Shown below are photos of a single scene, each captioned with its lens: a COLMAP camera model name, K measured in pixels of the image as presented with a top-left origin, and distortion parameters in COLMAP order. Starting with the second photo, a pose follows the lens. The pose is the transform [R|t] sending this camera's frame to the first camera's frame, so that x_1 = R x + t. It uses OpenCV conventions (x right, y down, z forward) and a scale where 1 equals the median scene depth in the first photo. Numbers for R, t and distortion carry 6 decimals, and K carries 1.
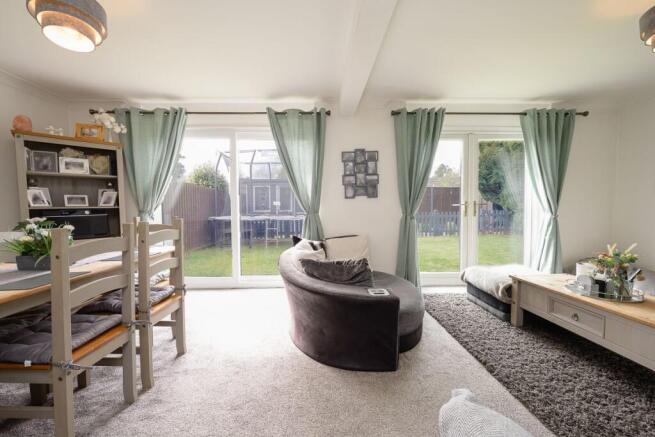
lens RADIAL K [[253.1, 0, 327.5], [0, 253.1, 218.5], [0, 0, 1]] dist [0.000531, 0.000211]
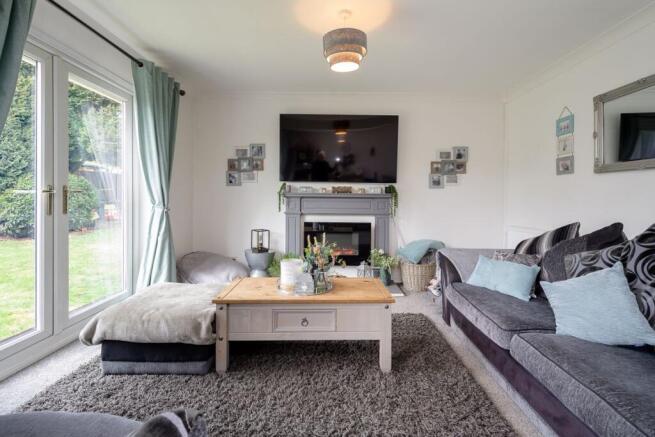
lens RADIAL K [[317.9, 0, 326.5], [0, 317.9, 200.5], [0, 0, 1]] dist [-0.000425, -0.000075]
pose [[0.036005, 0.000363, 0.999352, -0.101046], [0.035386, 0.999372, -0.001638, -0.025337], [-0.998725, 0.035422, 0.035969, 0.638677]]
